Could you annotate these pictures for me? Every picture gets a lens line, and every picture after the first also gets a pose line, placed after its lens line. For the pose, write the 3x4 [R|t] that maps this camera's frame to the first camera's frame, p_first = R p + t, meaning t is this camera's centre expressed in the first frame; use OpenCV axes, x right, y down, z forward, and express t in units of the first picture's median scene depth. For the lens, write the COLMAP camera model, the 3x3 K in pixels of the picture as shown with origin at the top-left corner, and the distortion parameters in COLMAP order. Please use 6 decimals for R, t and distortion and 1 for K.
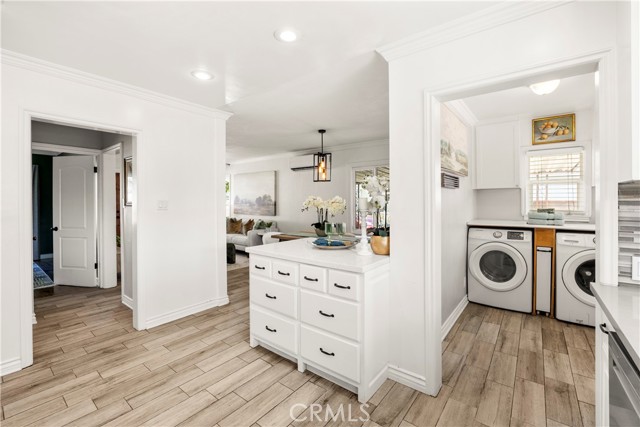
lens RADIAL K [[277.9, 0, 321.8], [0, 277.9, 201.9], [0, 0, 1]] dist [-0.001974, -0.000193]
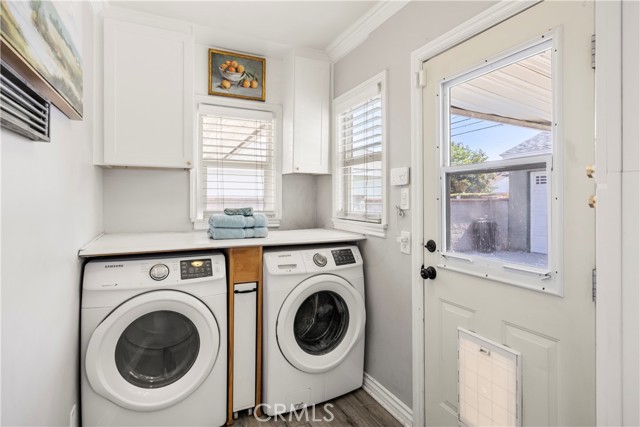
lens RADIAL K [[325.8, 0, 321.7], [0, 325.8, 199.1], [0, 0, 1]] dist [-0.012337, -0.000344]
pose [[0.421925, 0.008522, 0.906591, 0.291447], [-0.001305, 0.999960, -0.008792, 0.011881], [-0.906630, 0.002527, 0.421919, 0.569968]]
